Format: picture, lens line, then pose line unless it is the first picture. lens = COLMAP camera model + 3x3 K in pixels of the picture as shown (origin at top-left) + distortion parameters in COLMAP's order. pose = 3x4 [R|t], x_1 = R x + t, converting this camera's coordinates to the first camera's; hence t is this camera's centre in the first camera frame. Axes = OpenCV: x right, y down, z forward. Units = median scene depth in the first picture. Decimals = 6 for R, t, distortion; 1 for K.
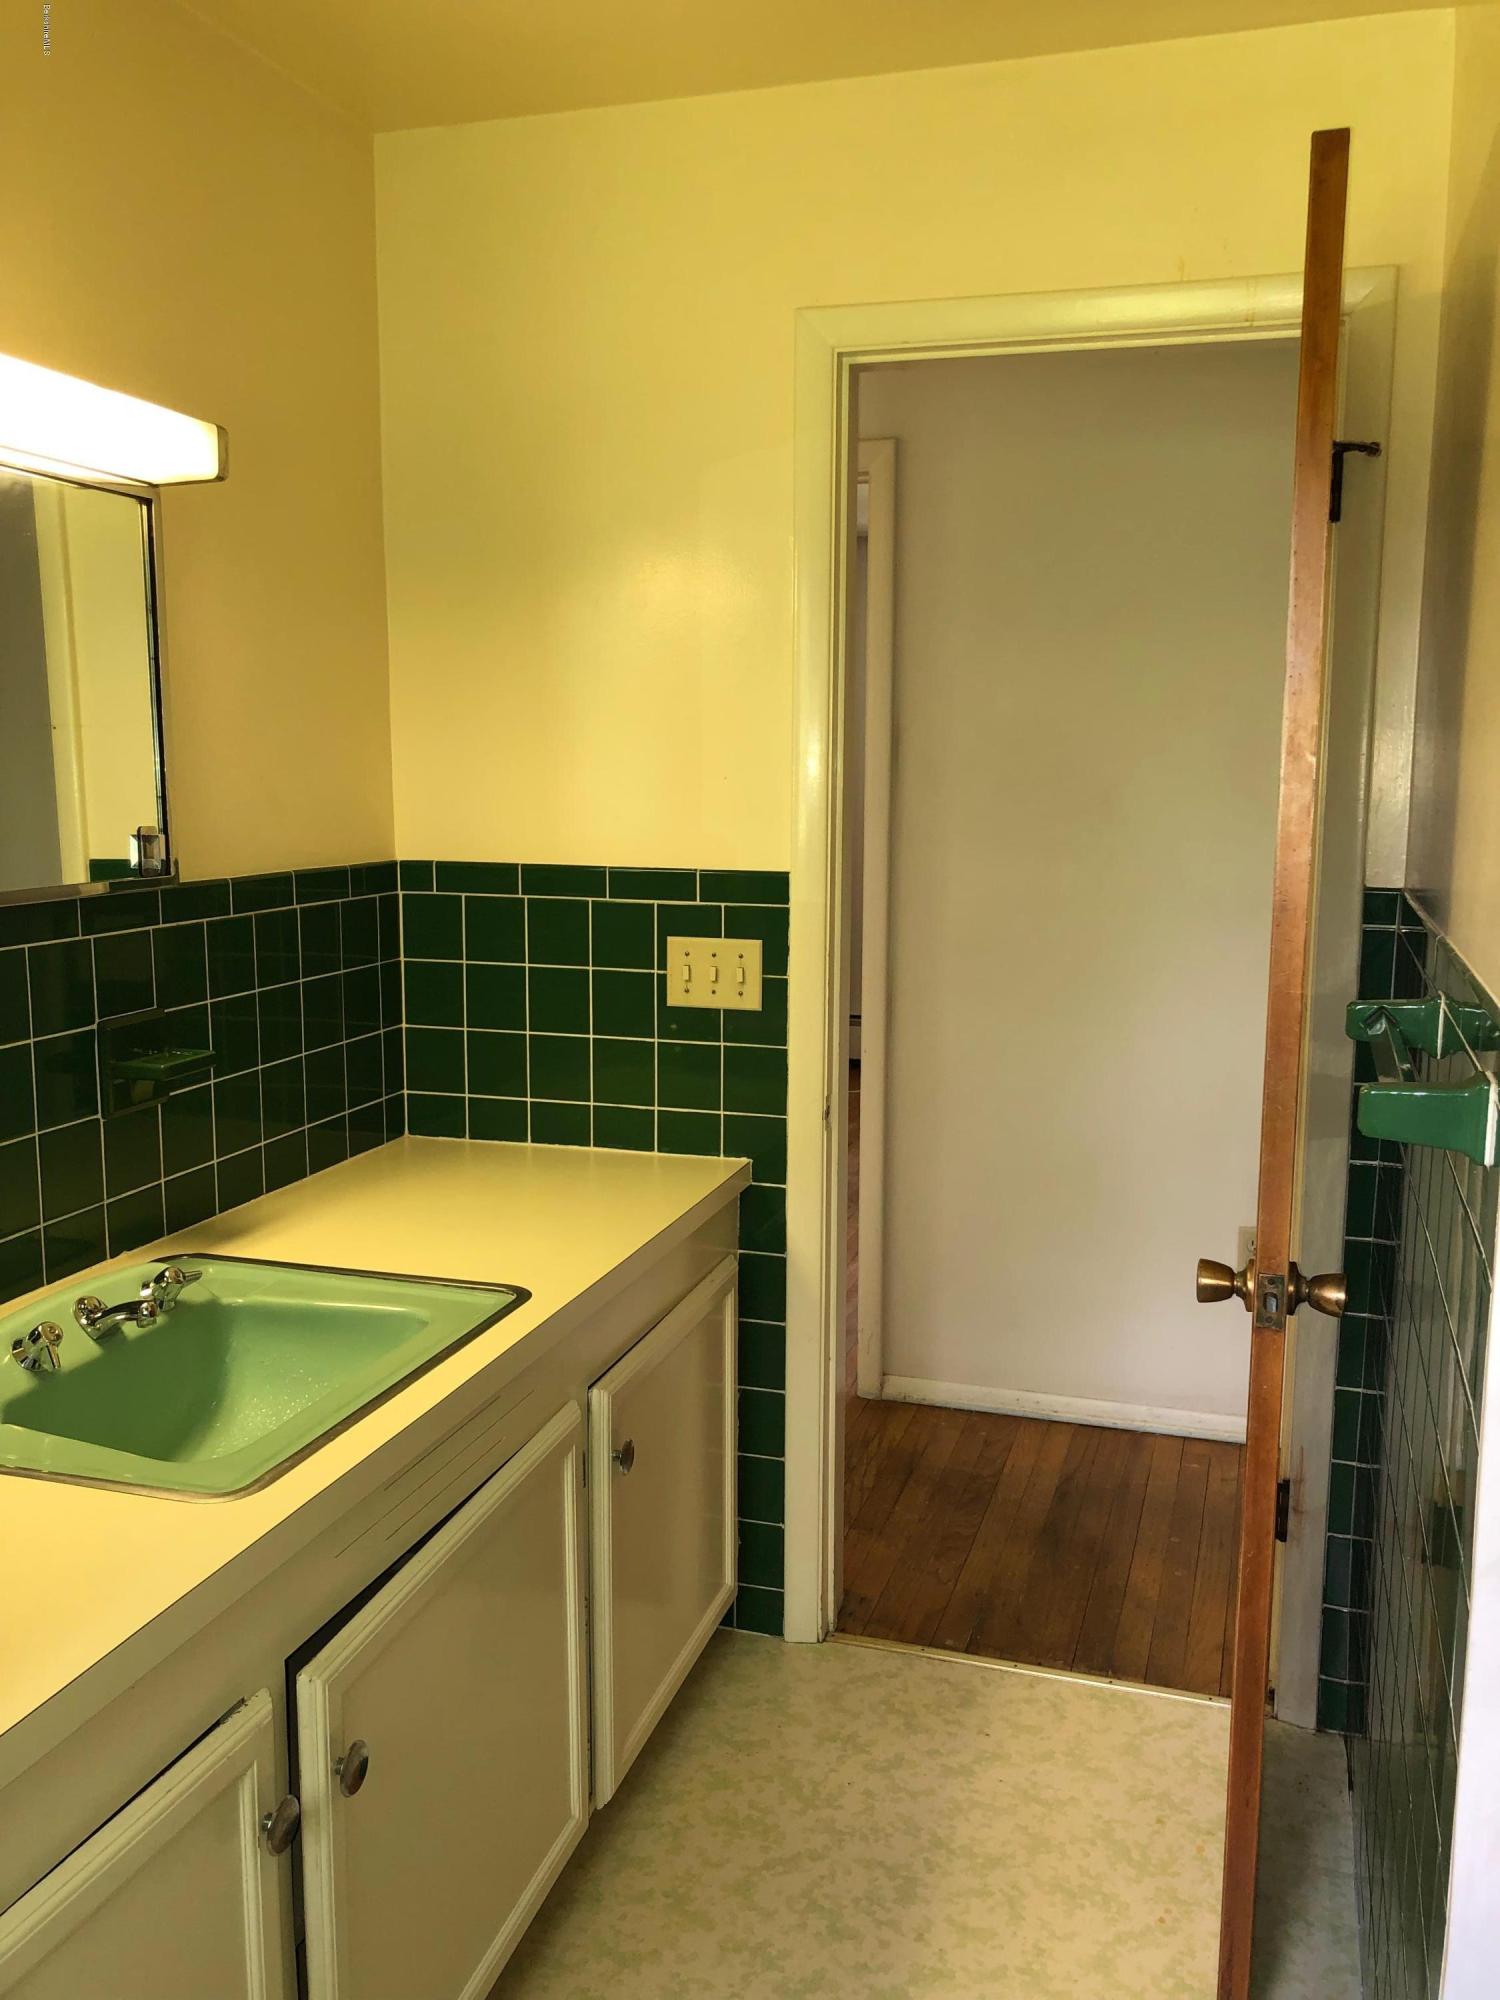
lens RADIAL K [[1612.0, 0, 762.3], [0, 1612.0, 998.2], [0, 0, 1]] dist [0.072701, -0.082251]
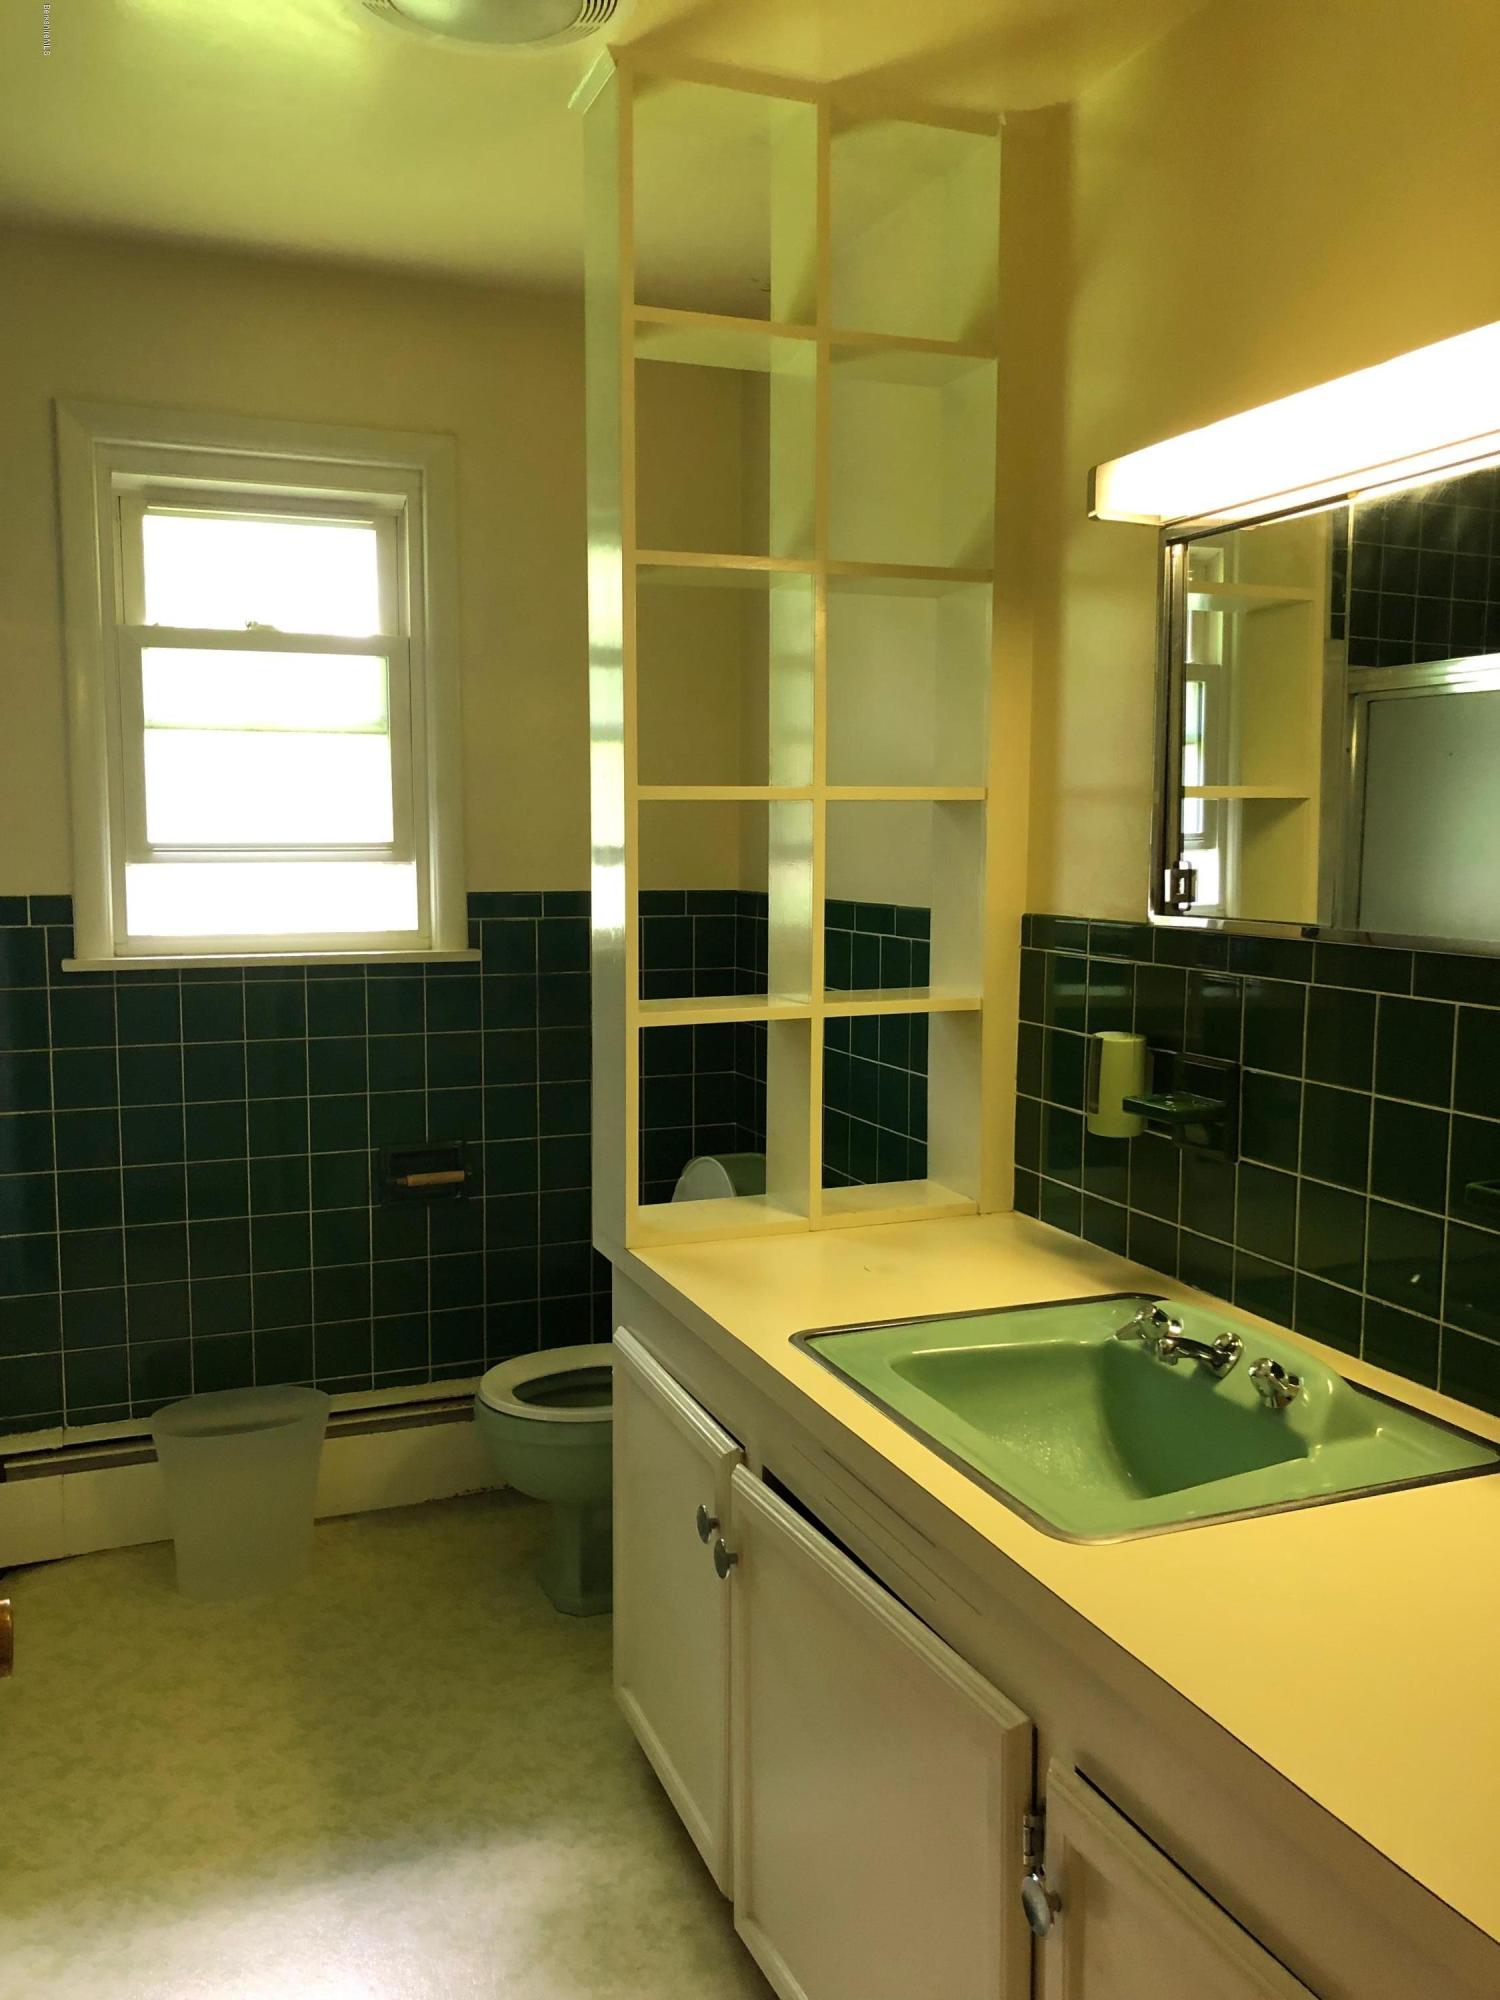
lens RADIAL K [[1612.0, 0, 762.3], [0, 1612.0, 998.2], [0, 0, 1]] dist [0.072701, -0.082251]
pose [[-0.764385, 0.054353, -0.642465, 0.531438], [-0.099977, 0.974397, 0.201385, -0.231973], [0.636962, 0.218167, -0.739380, 1.785678]]
